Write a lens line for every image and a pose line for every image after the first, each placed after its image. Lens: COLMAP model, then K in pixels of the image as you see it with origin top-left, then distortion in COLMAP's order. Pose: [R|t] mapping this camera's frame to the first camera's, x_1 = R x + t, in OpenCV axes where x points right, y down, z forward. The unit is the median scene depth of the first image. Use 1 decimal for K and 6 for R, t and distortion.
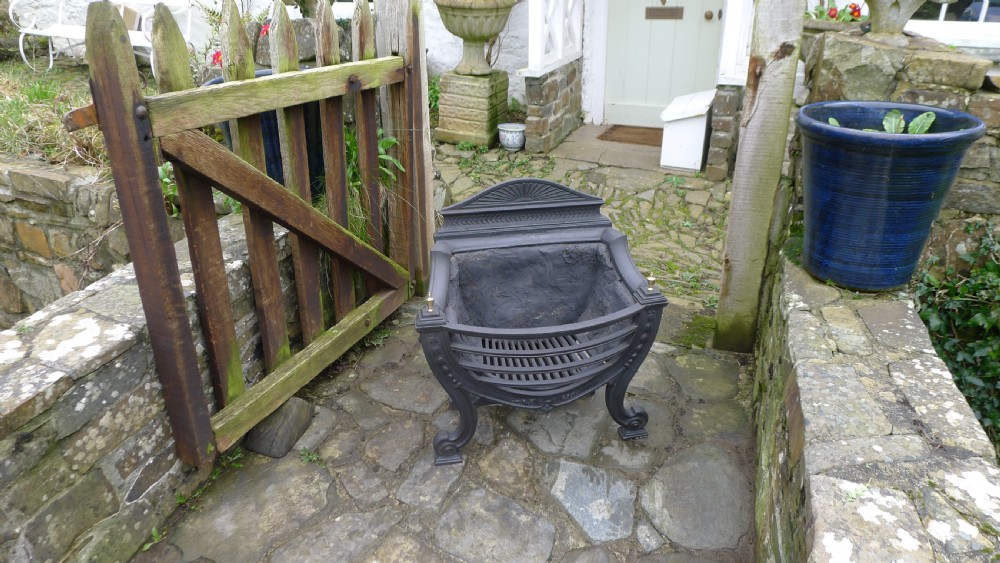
lens RADIAL K [[653.1, 0, 500.9], [0, 653.1, 277.1], [0, 0, 1]] dist [-0.061045, 0.020042]
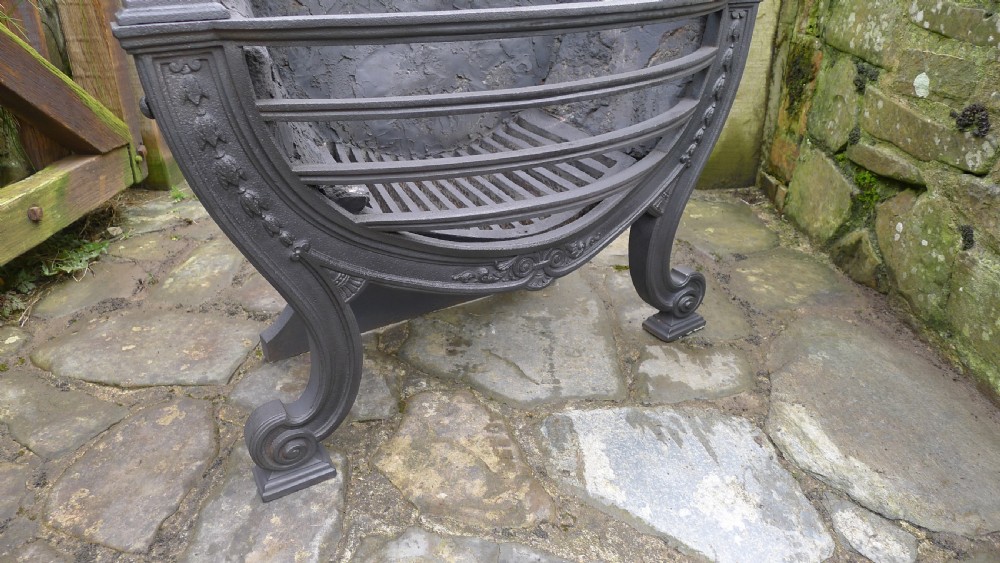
lens RADIAL K [[653.1, 0, 494.6], [0, 653.1, 282.0], [0, 0, 1]] dist [-0.061045, 0.020042]
pose [[0.933560, -0.164048, 0.318677, -0.074554], [0.151746, 0.986395, 0.063237, 0.165134], [-0.324715, -0.010677, 0.945752, 0.616800]]
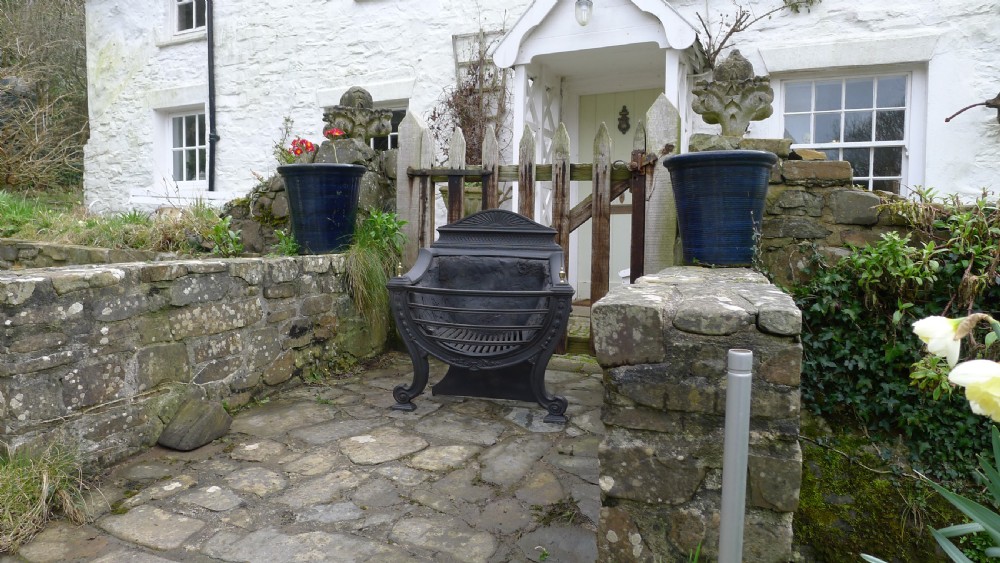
lens RADIAL K [[653.1, 0, 495.5], [0, 653.1, 285.1], [0, 0, 1]] dist [-0.061045, 0.020042]
pose [[0.999562, 0.027781, -0.010211, 0.062023], [-0.029586, 0.927923, -0.371595, 0.544063], [-0.000849, 0.371734, 0.928339, -0.310746]]
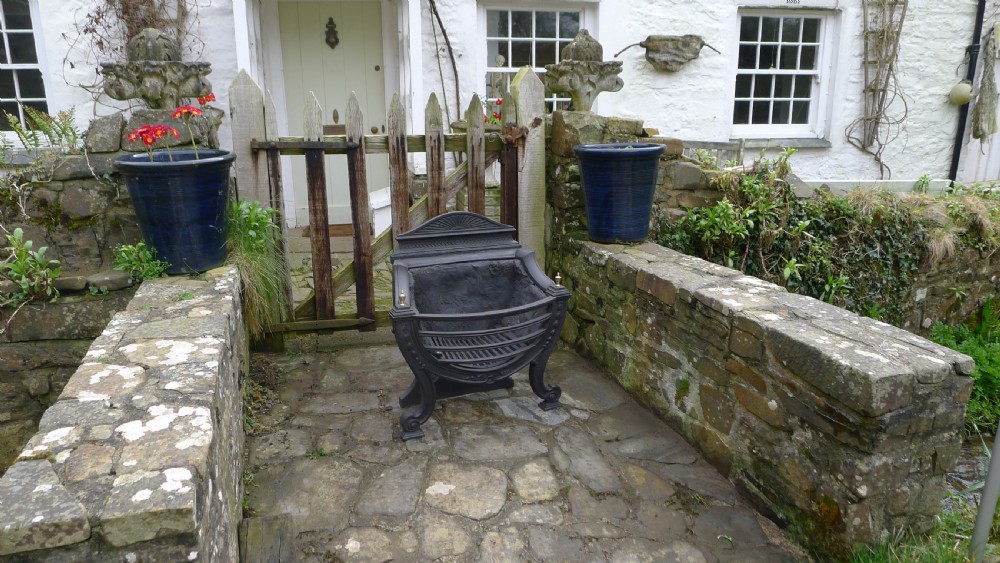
lens RADIAL K [[653.1, 0, 497.4], [0, 653.1, 274.5], [0, 0, 1]] dist [-0.061045, 0.020042]
pose [[0.800299, -0.139944, 0.583041, -0.671033], [0.256373, 0.958880, -0.121750, 0.195927], [-0.542028, 0.246912, 0.803269, -0.175835]]
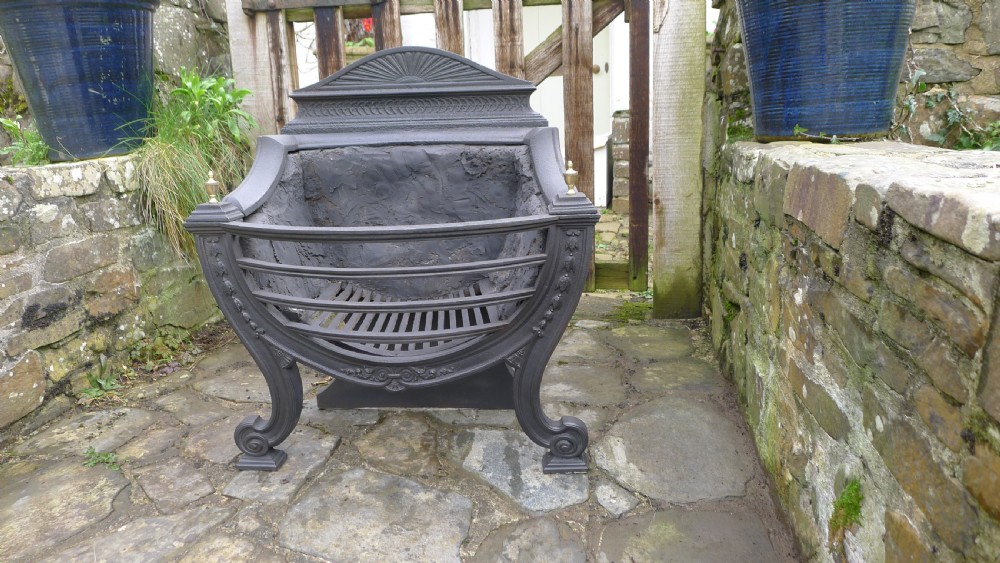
lens RADIAL K [[653.1, 0, 494.2], [0, 653.1, 275.7], [0, 0, 1]] dist [-0.061045, 0.020042]
pose [[0.989087, -0.058613, 0.135173, 0.028324], [0.086024, 0.974581, -0.206864, 0.268025], [-0.119612, 0.216234, 0.968987, 0.285689]]
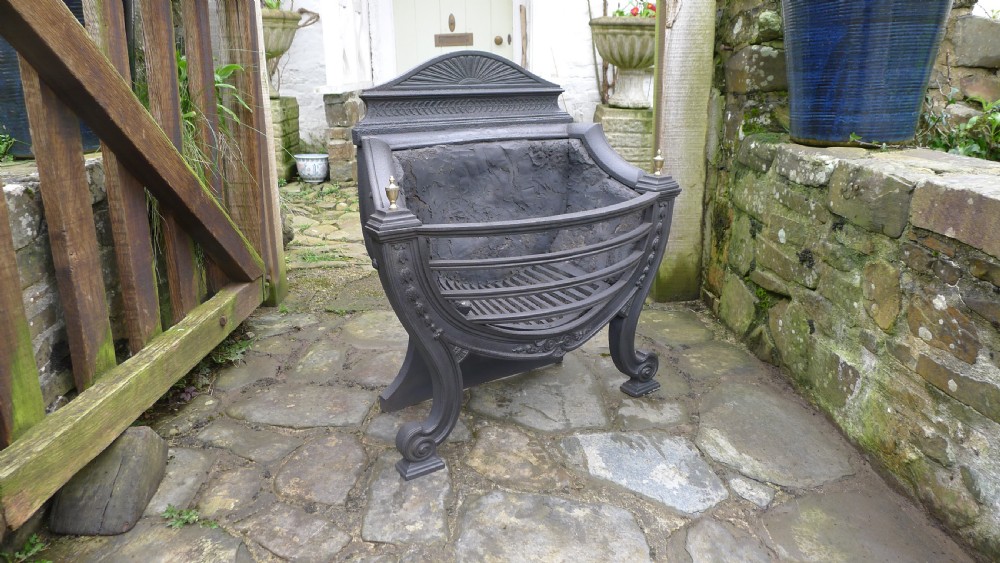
lens RADIAL K [[653.1, 0, 497.1], [0, 653.1, 278.0], [0, 0, 1]] dist [-0.061045, 0.020042]
pose [[0.924289, -0.111869, 0.364933, -0.224709], [0.164787, 0.979347, -0.117152, 0.184784], [-0.344290, 0.168419, 0.923634, 0.354003]]
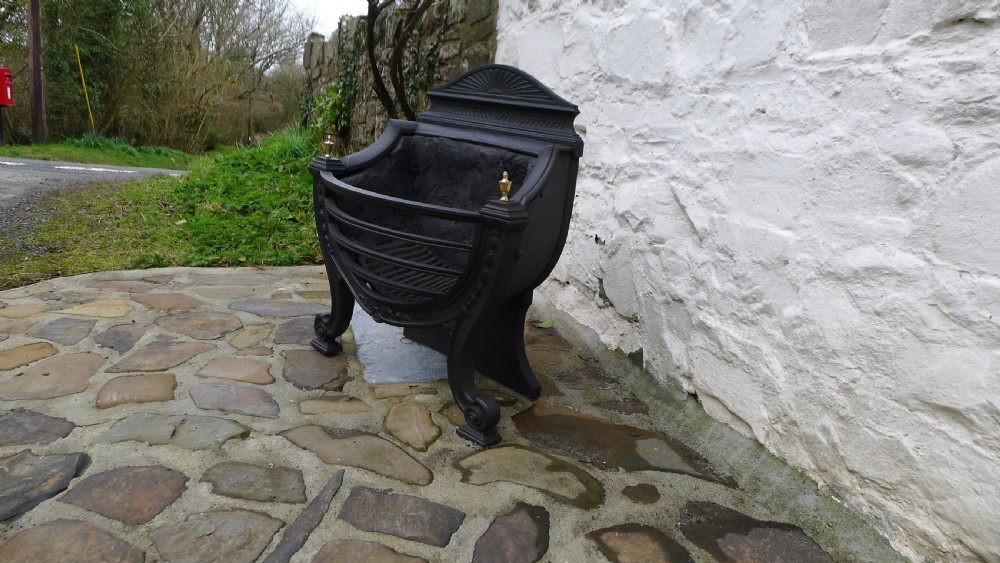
lens RADIAL K [[653.1, 0, 502.7], [0, 653.1, 276.8], [0, 0, 1]] dist [-0.061045, 0.020042]
pose [[0.847500, 0.231024, -0.477883, 0.491377], [-0.333496, 0.932179, -0.140791, 0.250726], [0.412947, 0.278692, 0.867067, 0.268675]]
